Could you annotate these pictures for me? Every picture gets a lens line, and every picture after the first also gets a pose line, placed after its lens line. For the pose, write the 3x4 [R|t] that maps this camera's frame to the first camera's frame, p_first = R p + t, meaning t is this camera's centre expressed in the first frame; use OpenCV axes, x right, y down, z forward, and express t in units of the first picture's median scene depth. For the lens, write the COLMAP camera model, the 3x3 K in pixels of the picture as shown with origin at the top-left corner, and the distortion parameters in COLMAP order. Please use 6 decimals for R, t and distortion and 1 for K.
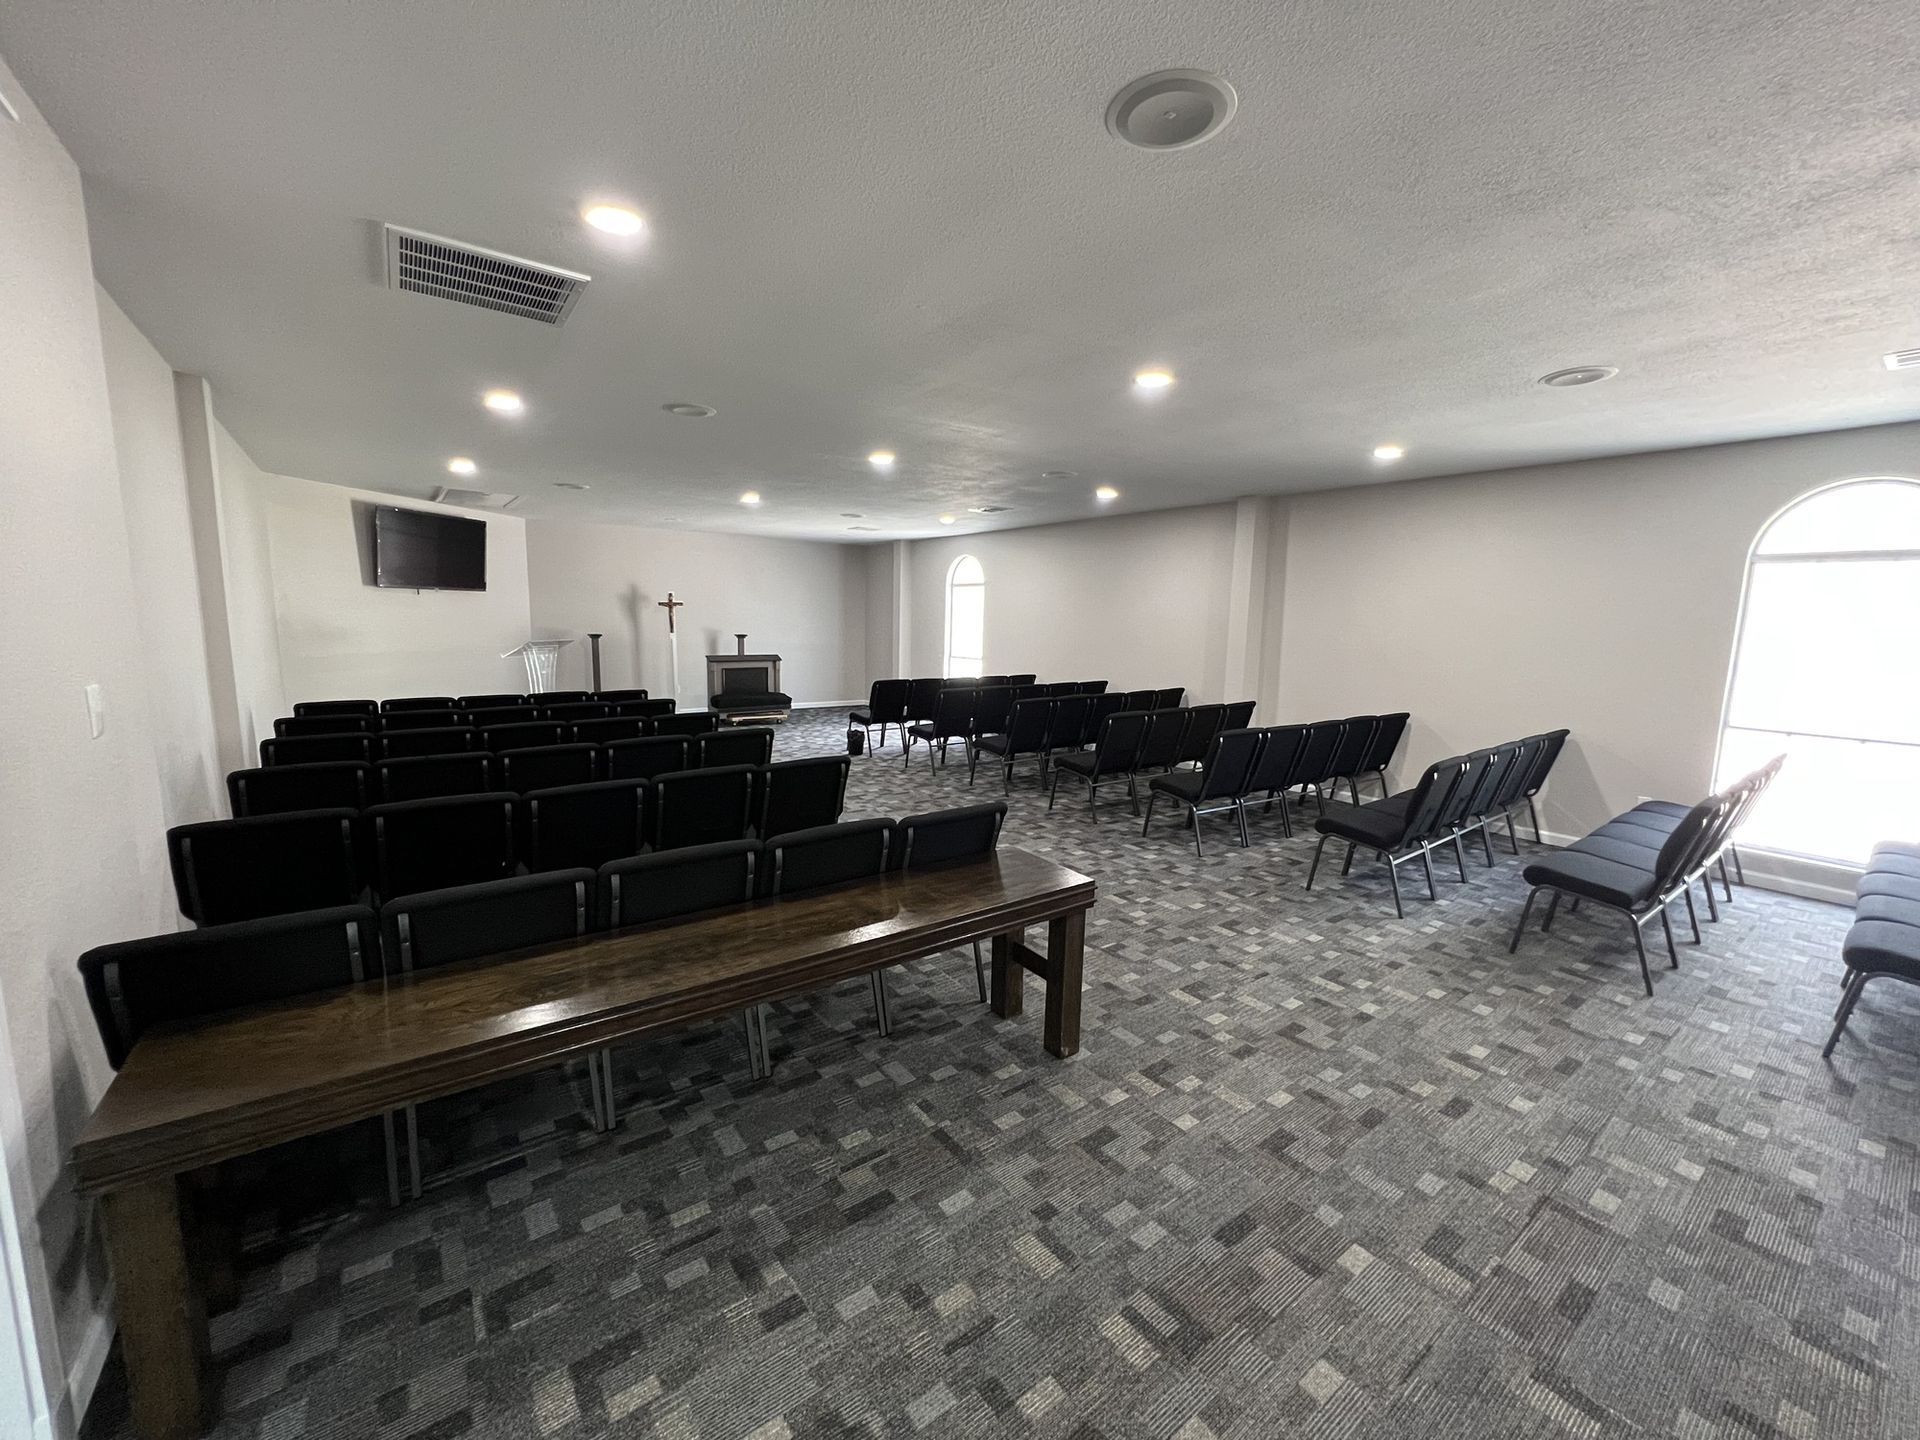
lens RADIAL K [[770.6, 0, 957.5], [0, 770.6, 719.4], [0, 0, 1]] dist [-0.001708, -0.000593]
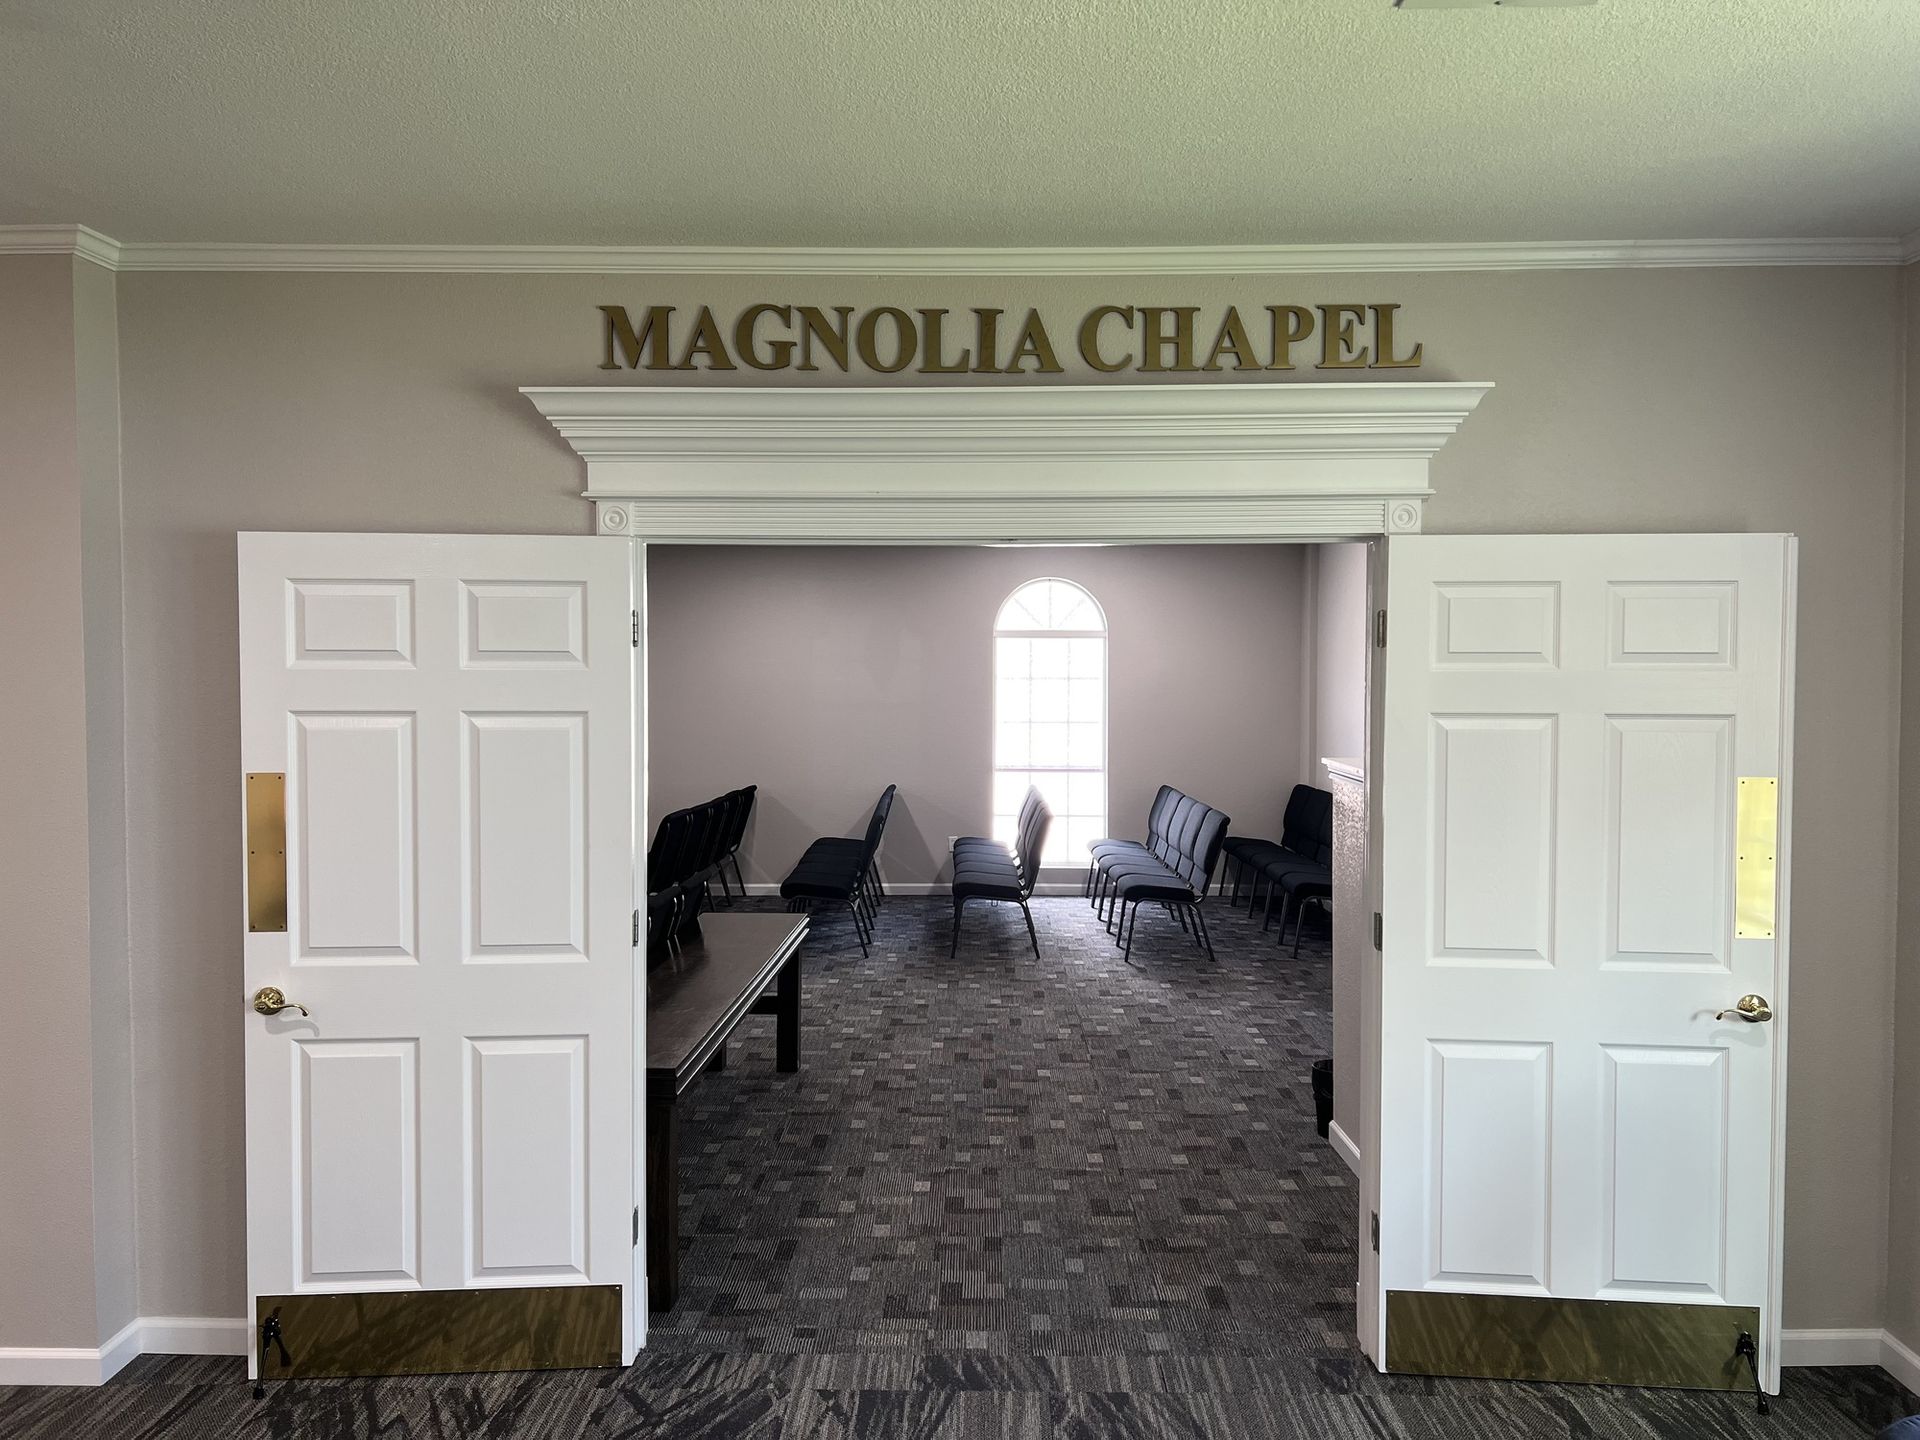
lens RADIAL K [[1403.3, 0, 960.4], [0, 1403.3, 728.2], [0, 0, 1]] dist [0.007554, 0.002432]
pose [[0.616775, -0.051318, 0.785465, -1.311928], [0.120265, 0.992300, -0.029606, 0.006464], [-0.777898, 0.112724, 0.618198, -0.570781]]
